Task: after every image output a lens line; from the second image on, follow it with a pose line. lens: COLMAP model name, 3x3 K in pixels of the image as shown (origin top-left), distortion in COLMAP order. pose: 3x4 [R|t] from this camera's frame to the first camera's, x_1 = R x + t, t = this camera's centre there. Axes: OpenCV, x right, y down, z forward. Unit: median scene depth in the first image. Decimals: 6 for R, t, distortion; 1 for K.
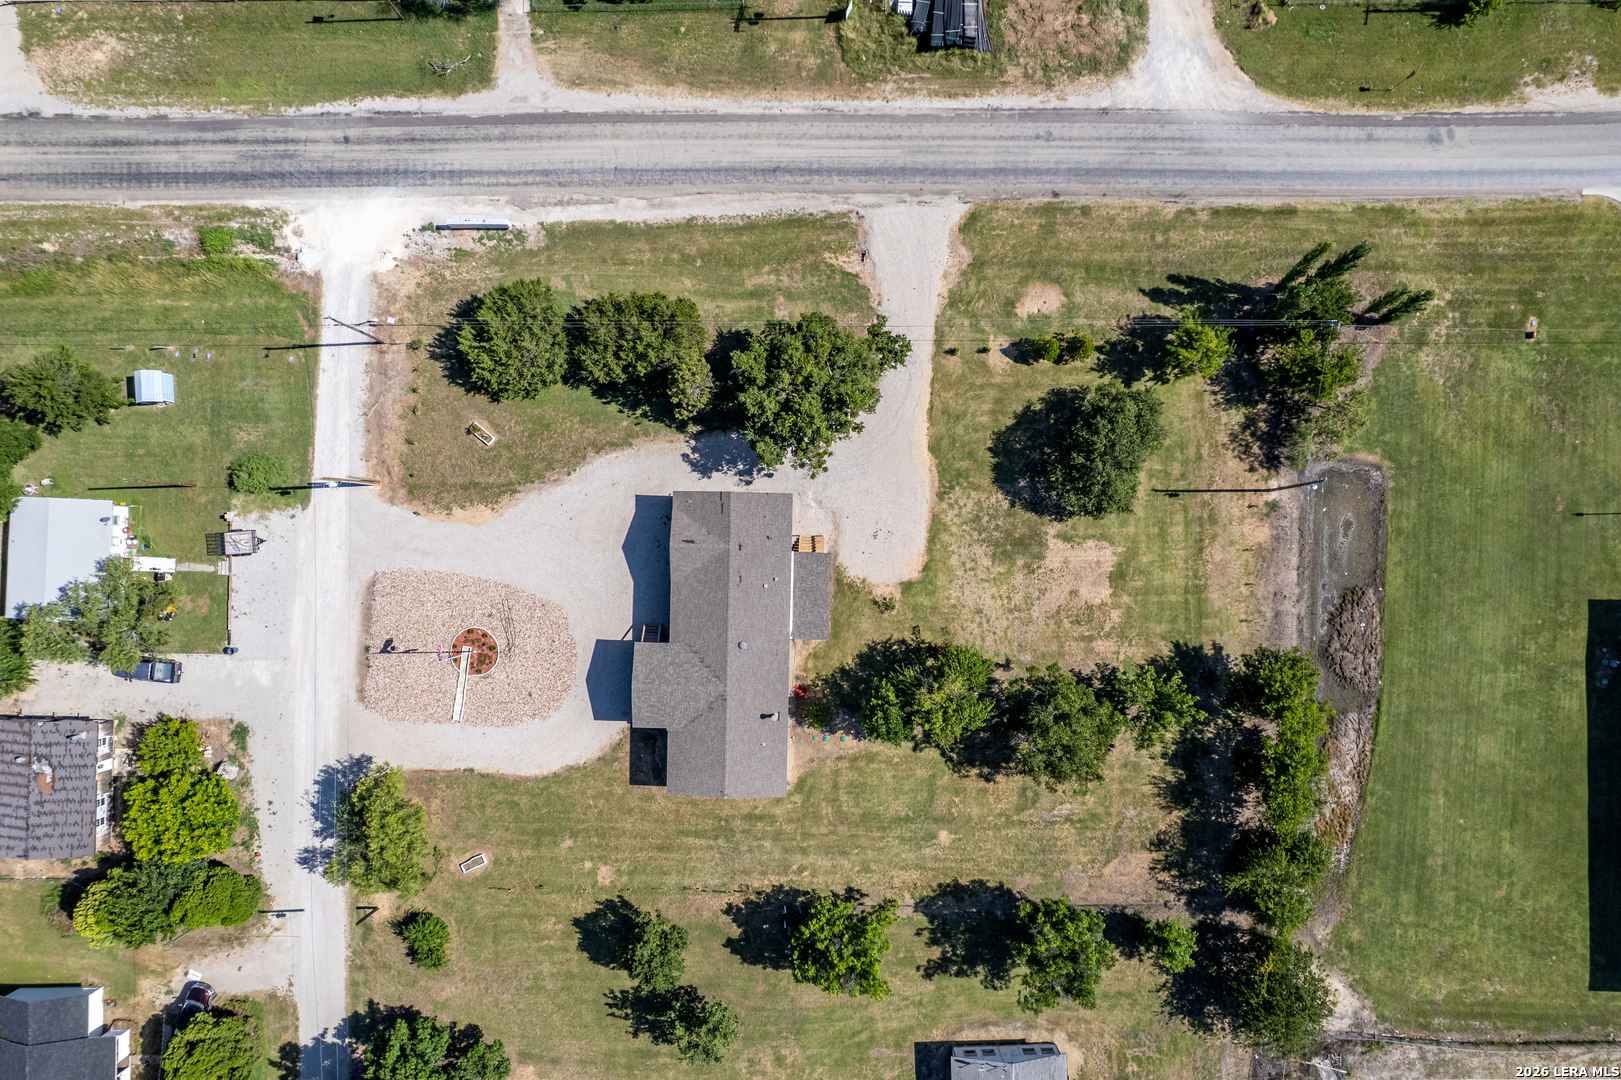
lens RADIAL K [[1044.7, 0, 810.5], [0, 1044.7, 540.0], [0, 0, 1]] dist [-0.077032, 0.070534]
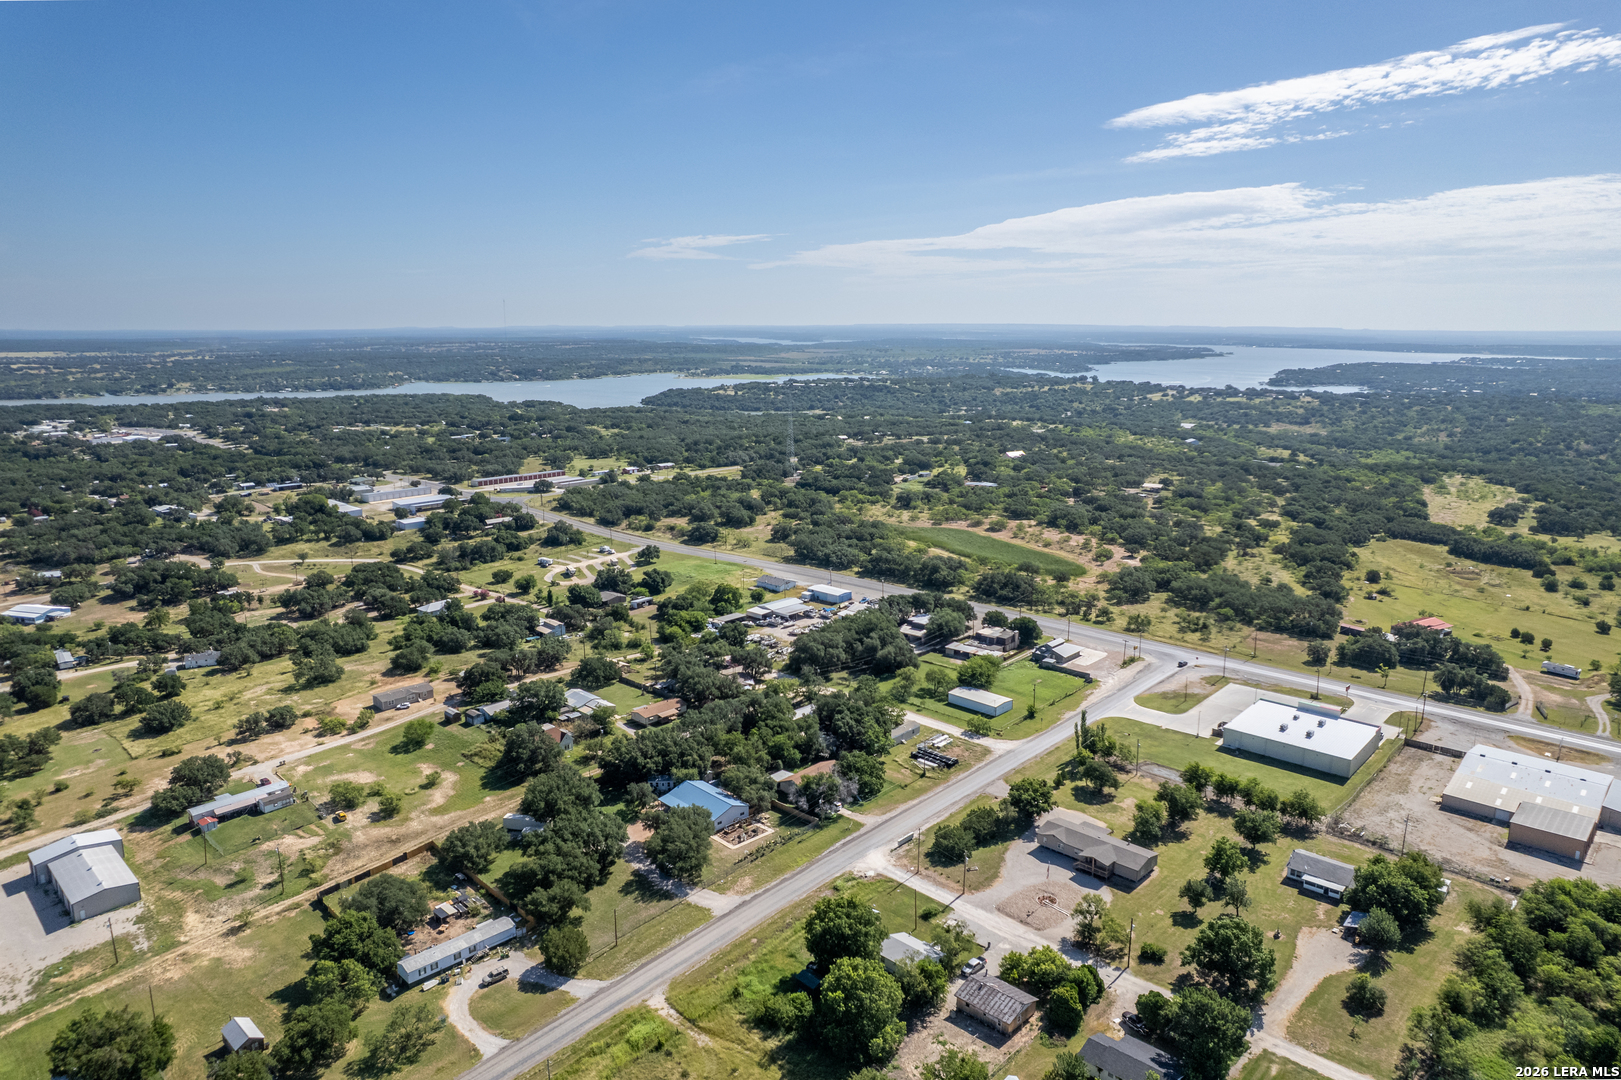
lens RADIAL K [[1044.7, 0, 810.5], [0, 1044.7, 540.0], [0, 0, 1]] dist [-0.077032, 0.070534]
pose [[0.677653, -0.155531, 0.718747, -2.282482], [0.735376, 0.147237, -0.661470, 1.154349], [-0.002947, 0.976797, 0.214149, -0.322713]]
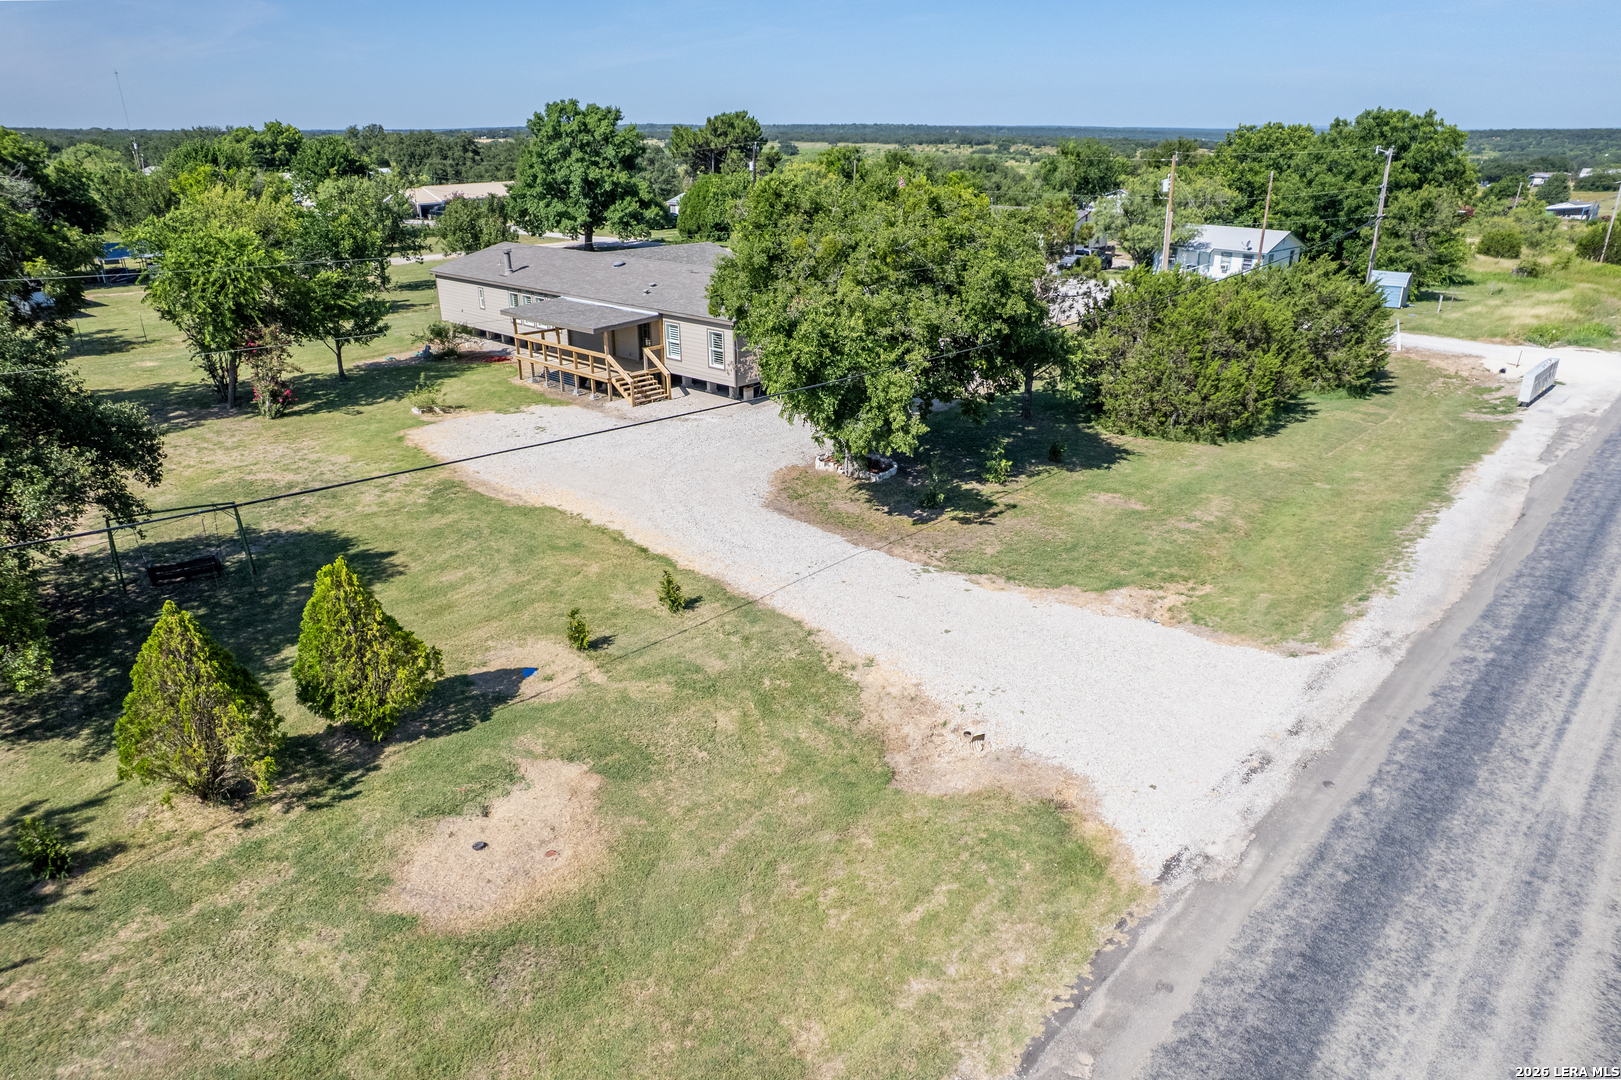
lens RADIAL K [[1048.9, 0, 811.1], [0, 1048.9, 551.2], [0, 0, 1]] dist [-0.069142, 0.050335]
pose [[-0.677566, 0.279098, -0.680447, 0.298435], [-0.735422, -0.247515, 0.630786, -0.378758], [0.007630, 0.927815, 0.372963, 0.882895]]
